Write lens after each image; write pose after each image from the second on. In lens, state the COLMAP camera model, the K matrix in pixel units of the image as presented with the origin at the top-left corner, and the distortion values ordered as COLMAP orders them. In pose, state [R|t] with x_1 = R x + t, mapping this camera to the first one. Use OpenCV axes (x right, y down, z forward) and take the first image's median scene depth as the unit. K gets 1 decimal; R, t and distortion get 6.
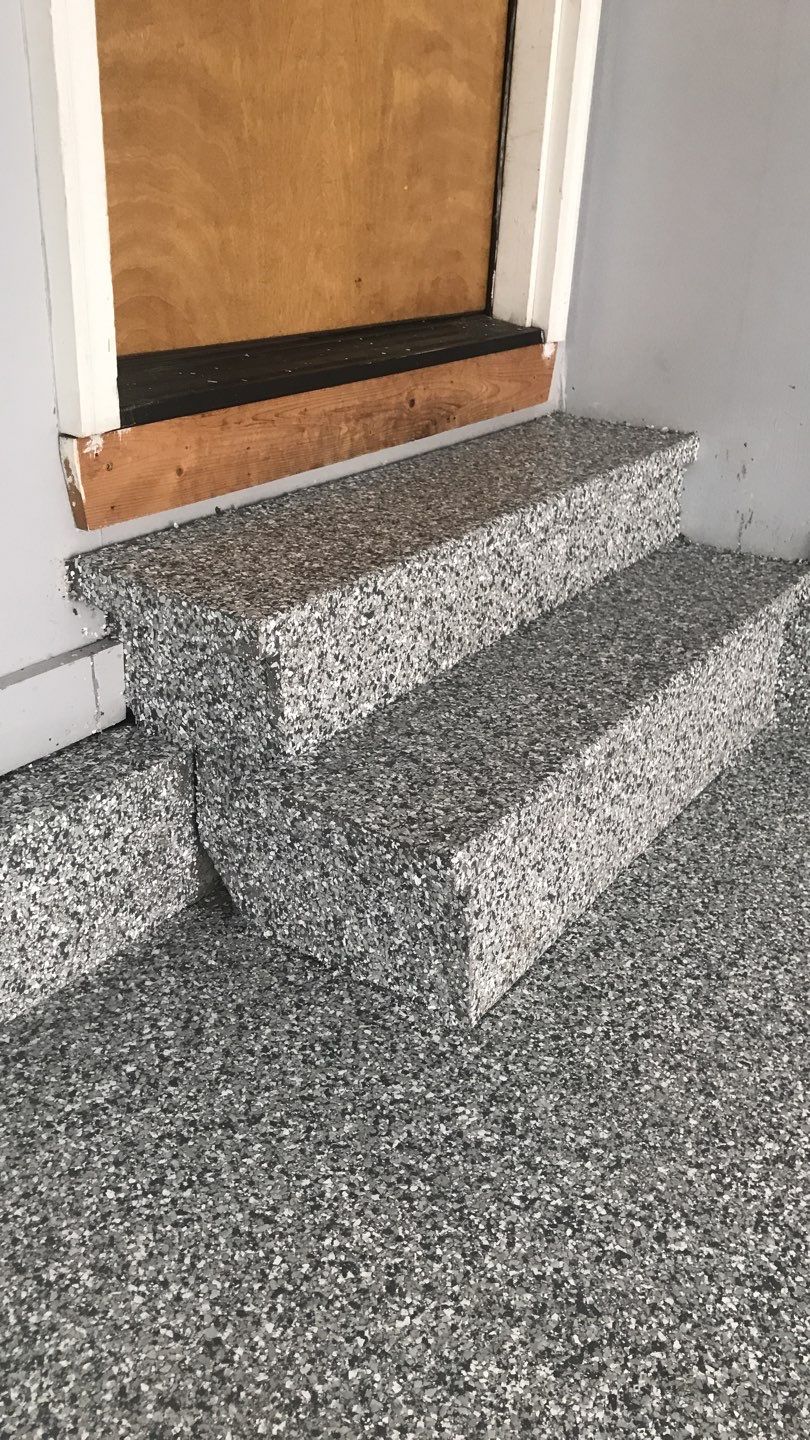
lens RADIAL K [[1197.1, 0, 402.2], [0, 1197.1, 711.3], [0, 0, 1]] dist [0.081785, -0.229074]
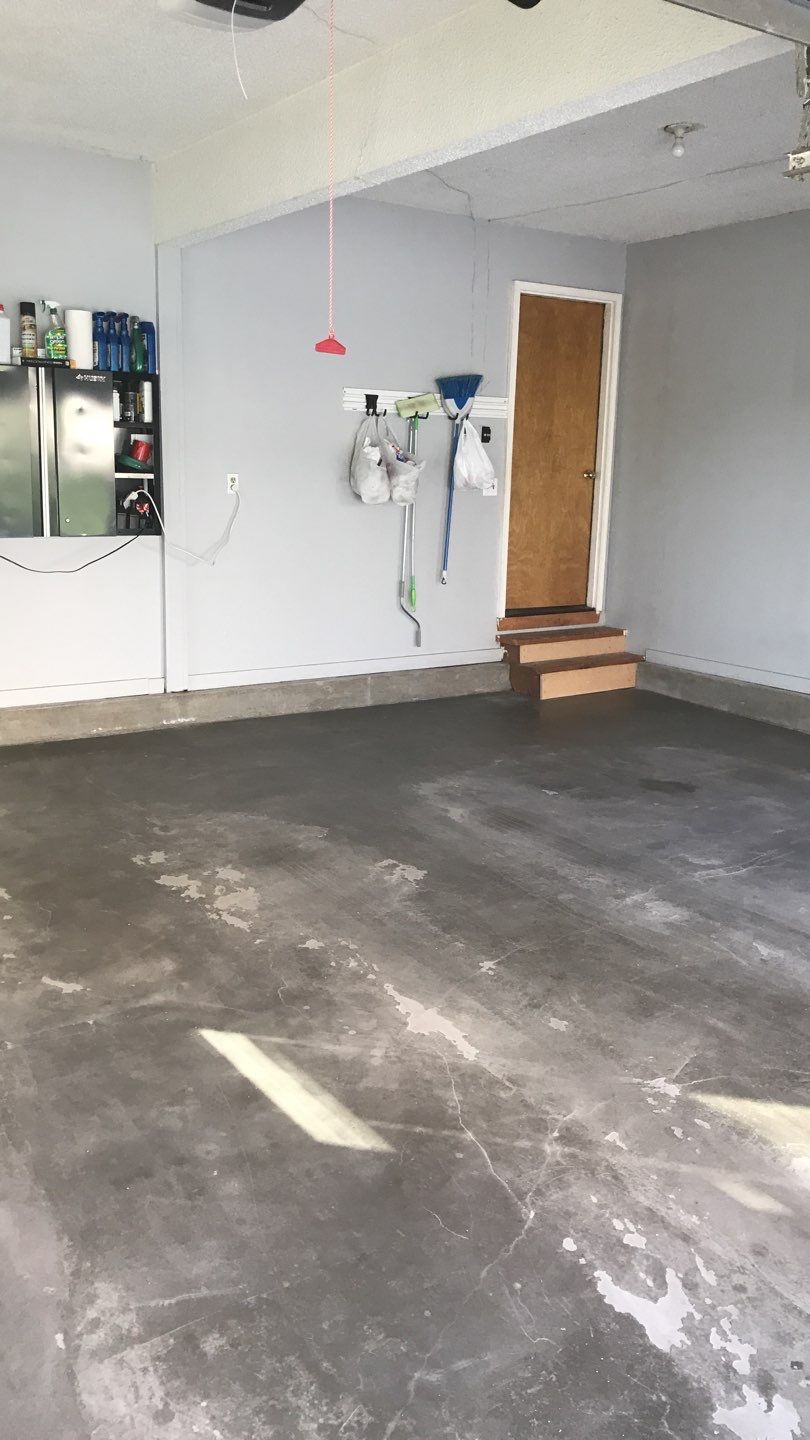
lens RADIAL K [[1181.0, 0, 405.0], [0, 1181.0, 720.0], [0, 0, 1]] dist [0.013328, 0.009088]
pose [[0.931477, 0.057093, -0.359291, 1.700143], [-0.137195, 0.969817, -0.201576, 1.777068], [0.336938, 0.237056, 0.911195, -5.241762]]
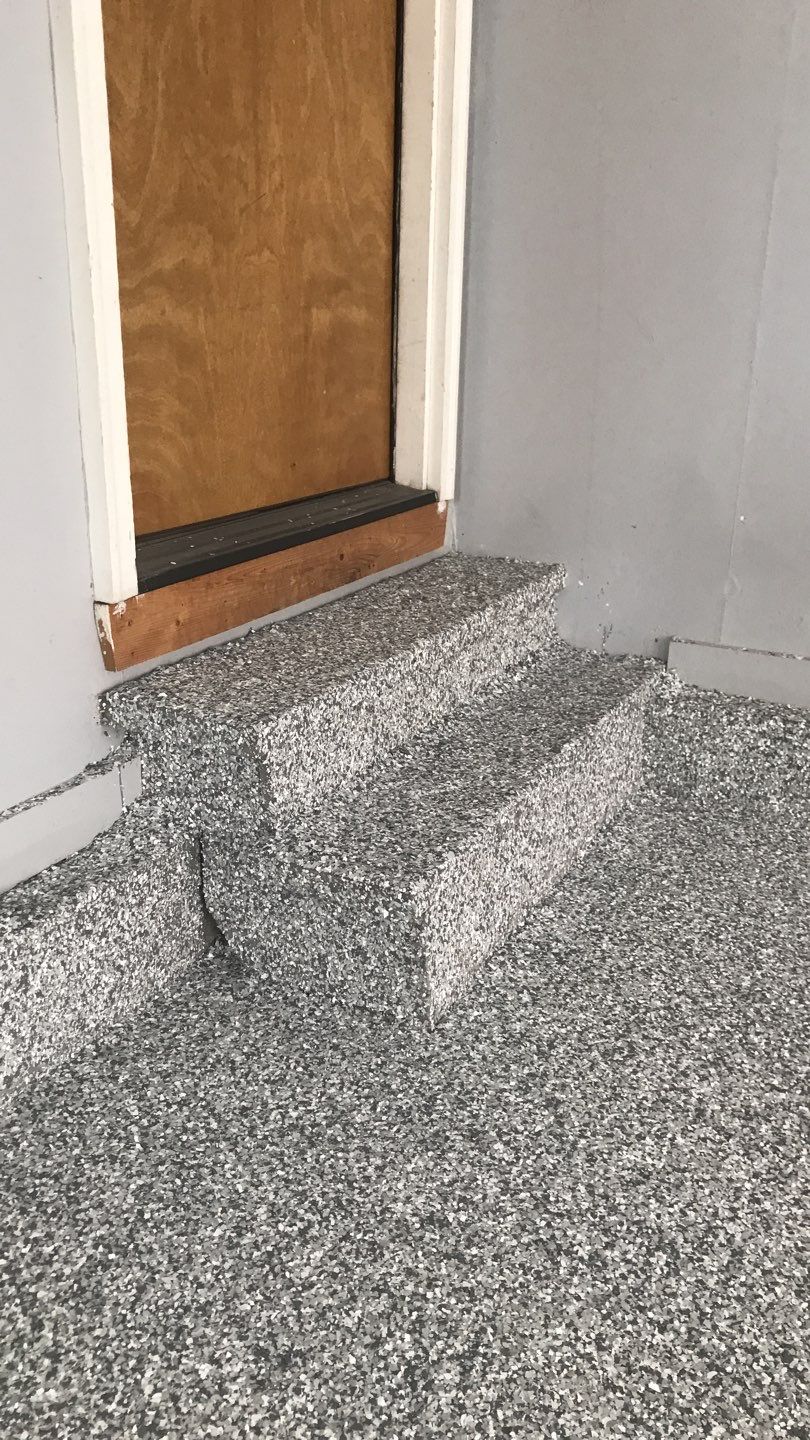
lens RADIAL K [[1197.1, 0, 402.2], [0, 1197.1, 711.3], [0, 0, 1]] dist [0.081785, -0.229074]
pose [[0.993891, -0.064771, 0.089358, -0.065844], [0.073067, 0.992987, -0.092936, 0.037362], [-0.082712, 0.098898, 0.991654, -0.318013]]
